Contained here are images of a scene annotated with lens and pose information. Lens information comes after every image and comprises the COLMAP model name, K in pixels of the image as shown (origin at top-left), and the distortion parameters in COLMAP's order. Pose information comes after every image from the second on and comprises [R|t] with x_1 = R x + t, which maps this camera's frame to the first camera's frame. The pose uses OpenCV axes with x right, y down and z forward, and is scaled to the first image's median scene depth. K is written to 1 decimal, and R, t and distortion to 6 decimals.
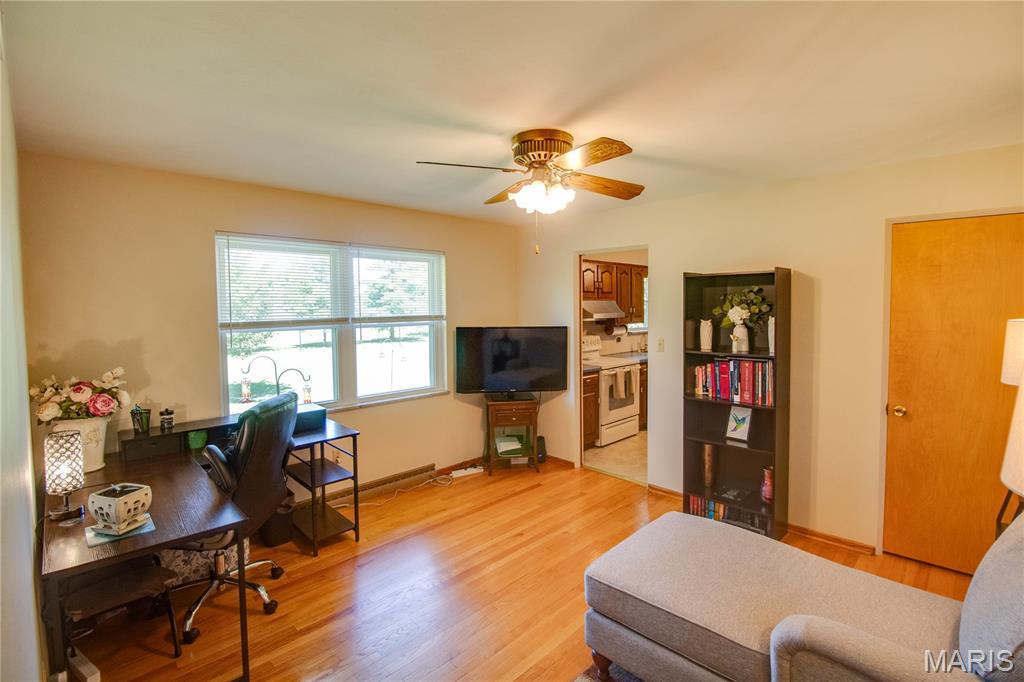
lens RADIAL K [[478.9, 0, 510.2], [0, 478.9, 323.2], [0, 0, 1]] dist [-0.000758, -0.000087]
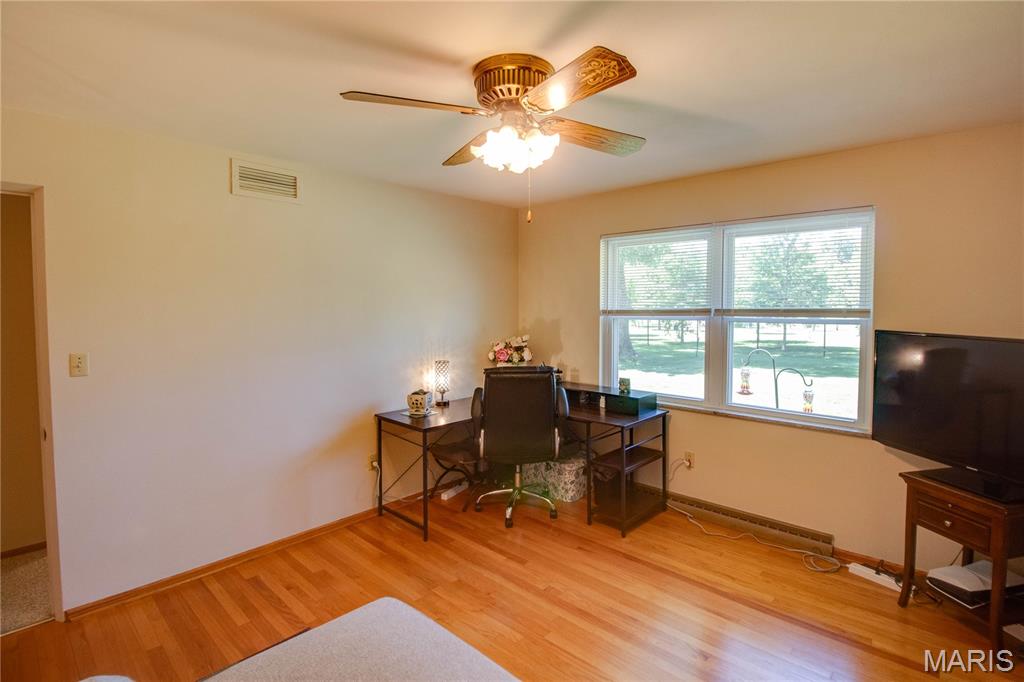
lens RADIAL K [[510.7, 0, 545.5], [0, 510.7, 323.5], [0, 0, 1]] dist [-0.000928, -0.000696]
pose [[0.064079, 0.049771, -0.996703, 0.562841], [-0.034175, 0.998279, 0.047653, -0.018275], [0.997360, 0.031008, 0.065669, 0.627523]]
